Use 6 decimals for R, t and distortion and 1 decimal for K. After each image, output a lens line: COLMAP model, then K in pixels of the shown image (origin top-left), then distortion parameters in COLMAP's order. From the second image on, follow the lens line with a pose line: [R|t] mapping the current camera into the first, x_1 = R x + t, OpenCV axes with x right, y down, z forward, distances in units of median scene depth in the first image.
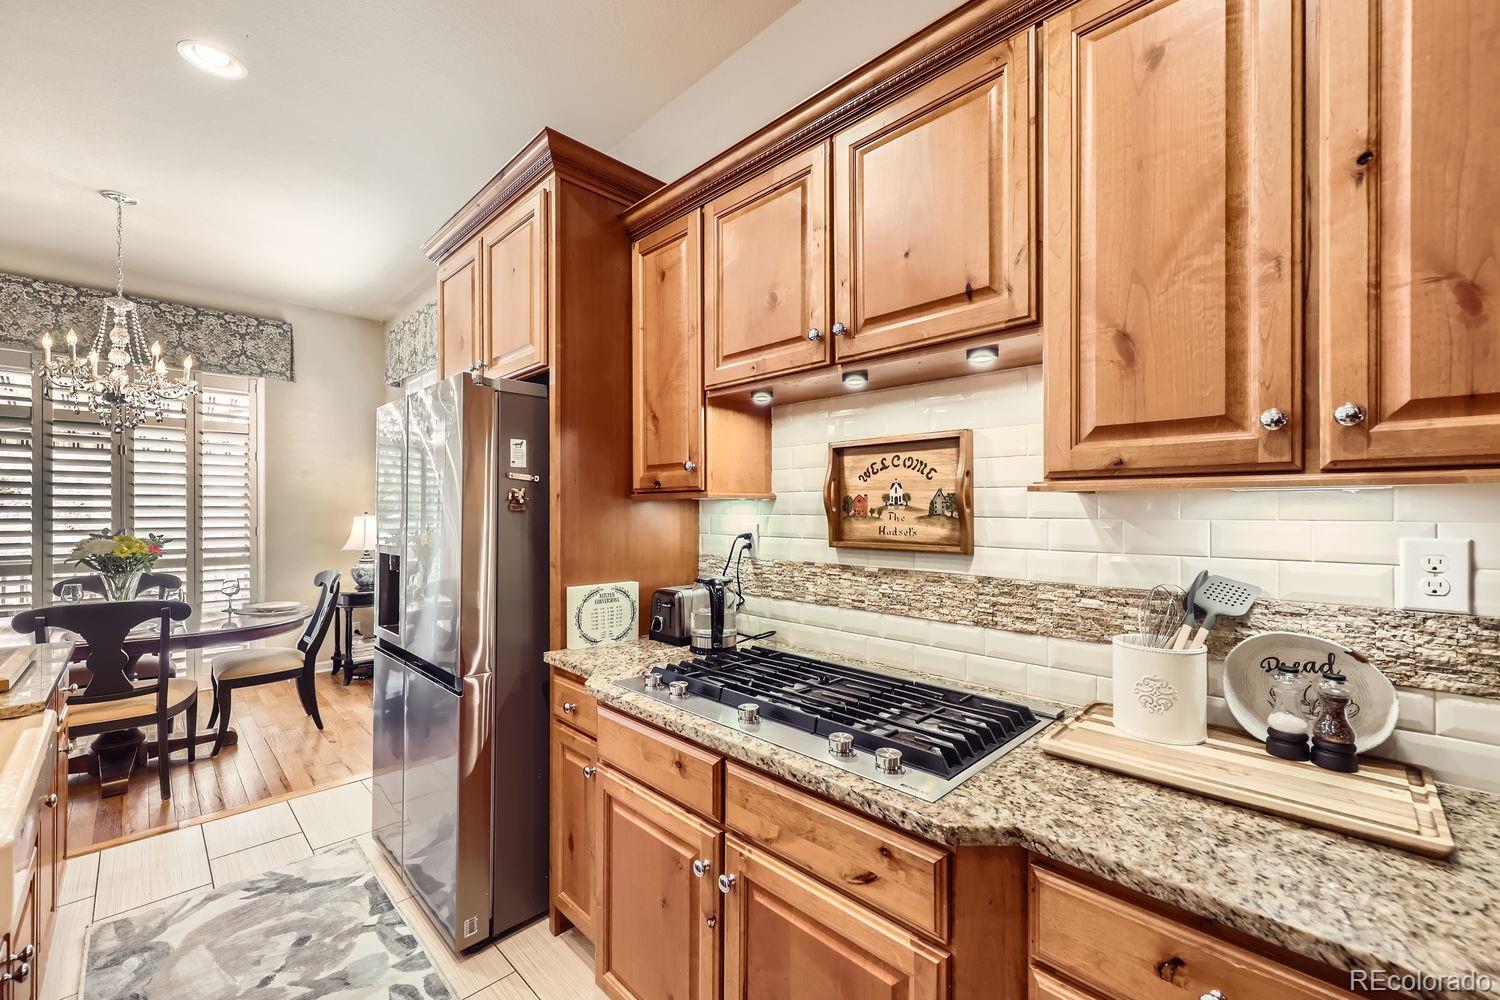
lens RADIAL K [[607.9, 0, 751.8], [0, 607.9, 508.4], [0, 0, 1]] dist [0.002767, -0.000094]
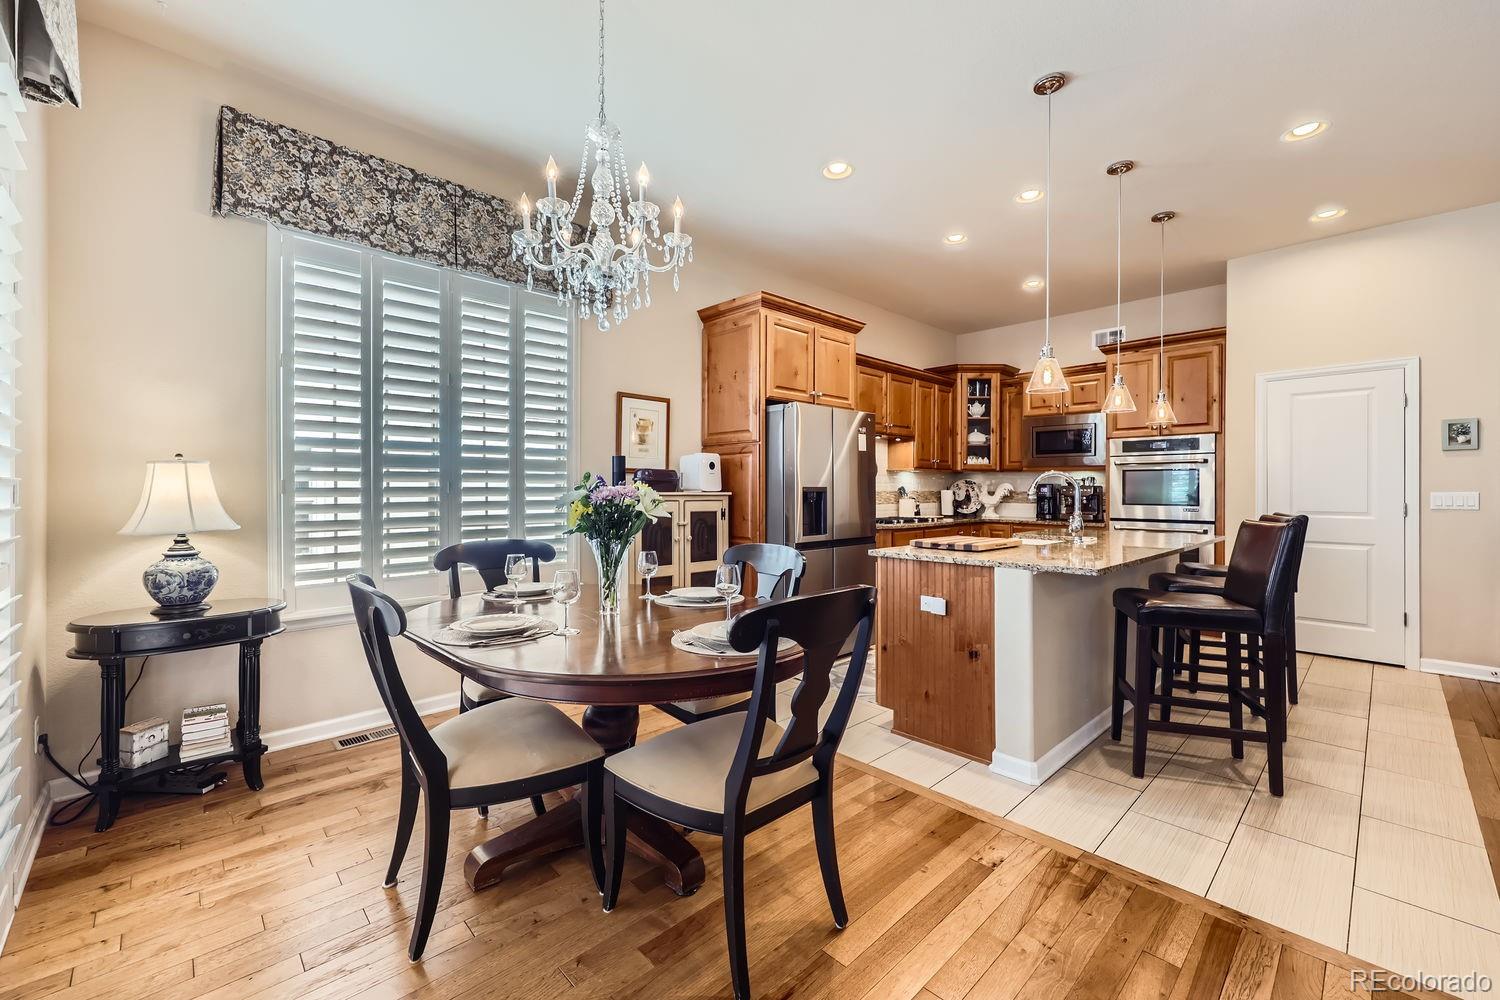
lens RADIAL K [[607.0, 0, 742.7], [0, 607.0, 489.6], [0, 0, 1]] dist [0.010314, -0.003658]
pose [[0.027113, -0.001795, 0.999631, -3.595758], [-0.006136, 0.999979, 0.001962, 0.103682], [-0.999614, -0.006187, 0.027101, 1.769840]]
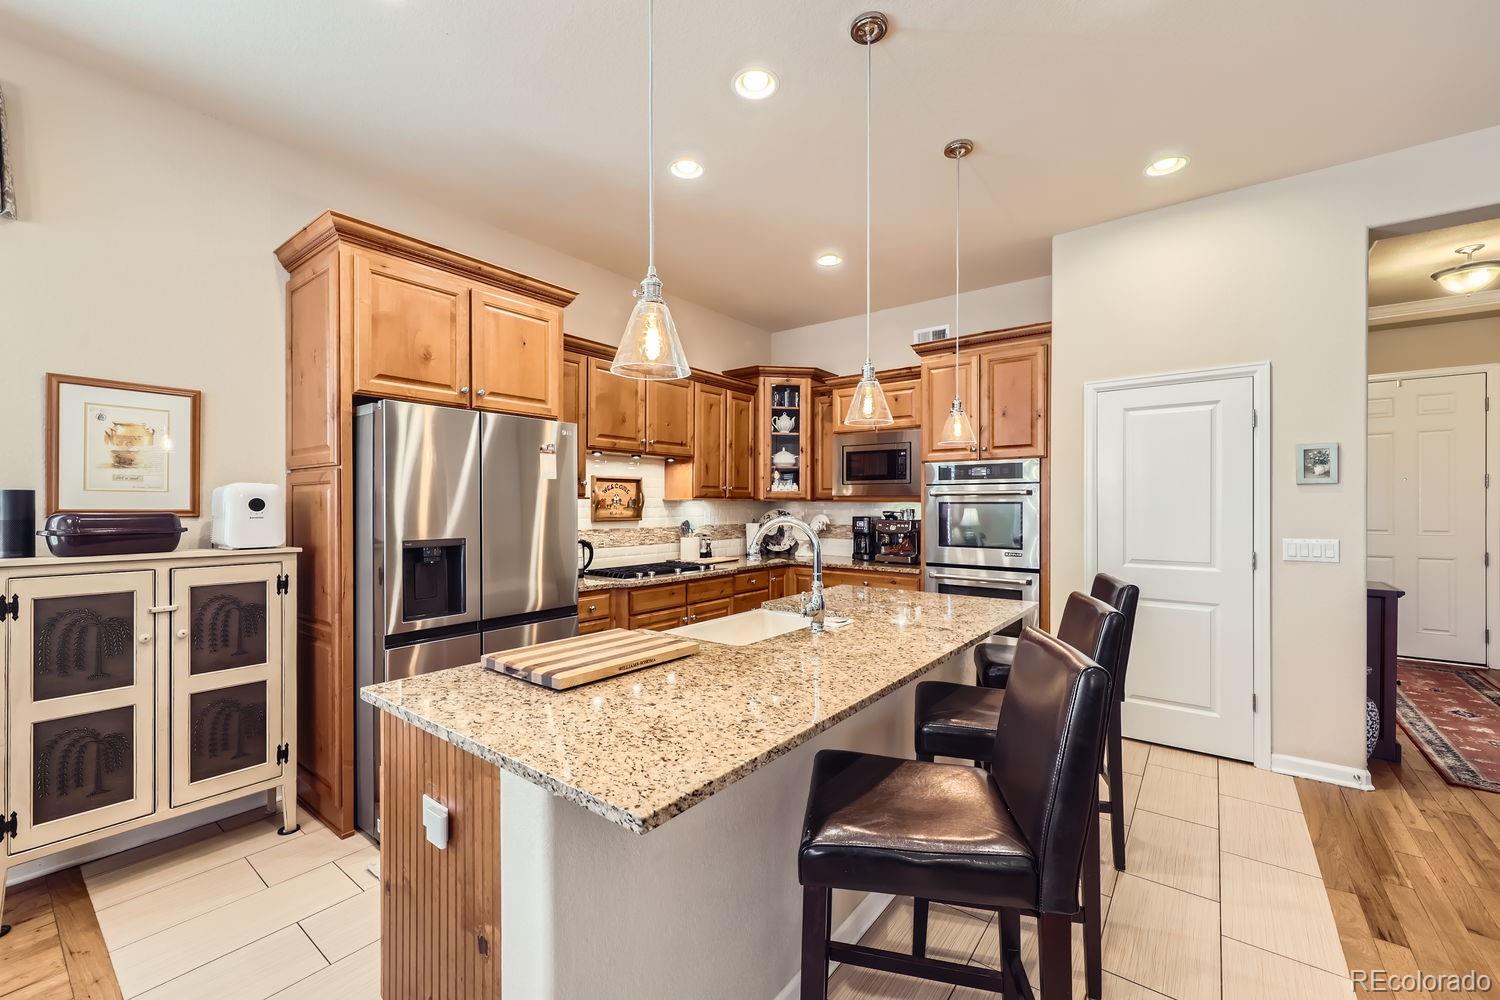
lens RADIAL K [[605.7, 0, 746.4], [0, 605.7, 503.2], [0, 0, 1]] dist [0.005580, -0.000017]
pose [[-0.128344, 0.000537, 0.991730, -2.645824], [-0.004364, 0.999990, -0.001106, -0.005624], [-0.991720, -0.004470, -0.128341, 0.894230]]
